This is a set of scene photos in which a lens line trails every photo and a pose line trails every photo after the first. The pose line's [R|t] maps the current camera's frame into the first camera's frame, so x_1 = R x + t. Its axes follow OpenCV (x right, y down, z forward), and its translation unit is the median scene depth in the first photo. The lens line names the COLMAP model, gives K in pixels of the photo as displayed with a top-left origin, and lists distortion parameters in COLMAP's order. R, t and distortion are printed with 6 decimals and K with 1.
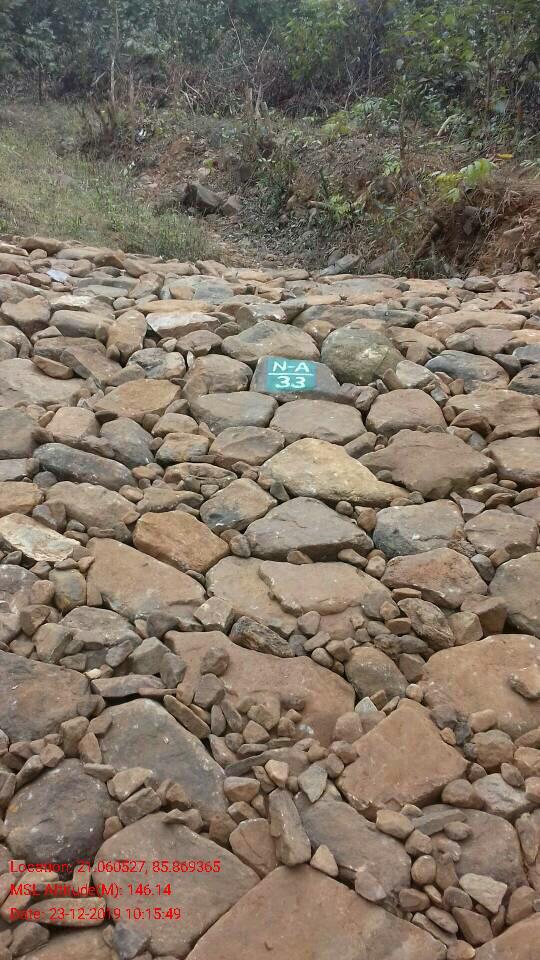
lens RADIAL K [[1128.3, 0, 270.0], [0, 1128.3, 480.0], [0, 0, 1]] dist [0.173550, -0.421516]
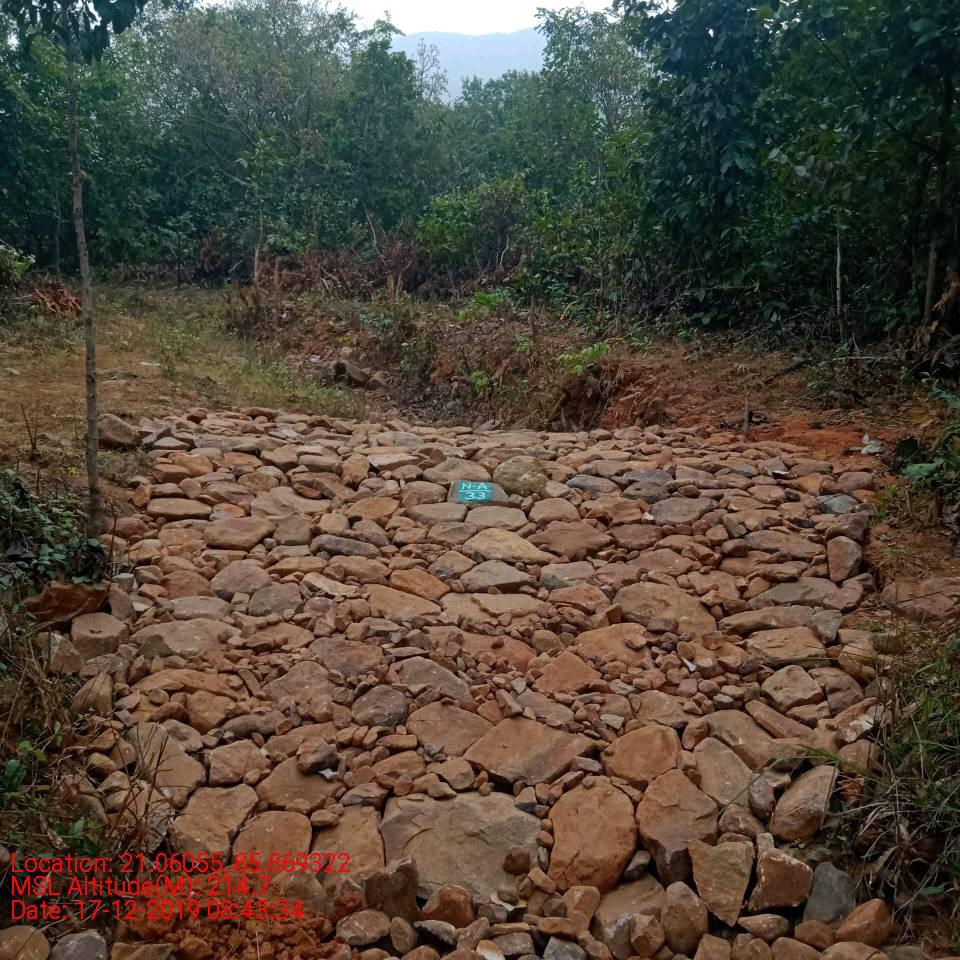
lens RADIAL K [[1111.1, 0, 478.6], [0, 1111.1, 412.8], [0, 0, 1]] dist [0.356835, 0.003261]
pose [[0.997713, -0.015818, 0.065722, -0.081250], [0.028963, 0.978504, -0.204184, 0.119423], [-0.061079, 0.205621, 0.976724, -0.504874]]
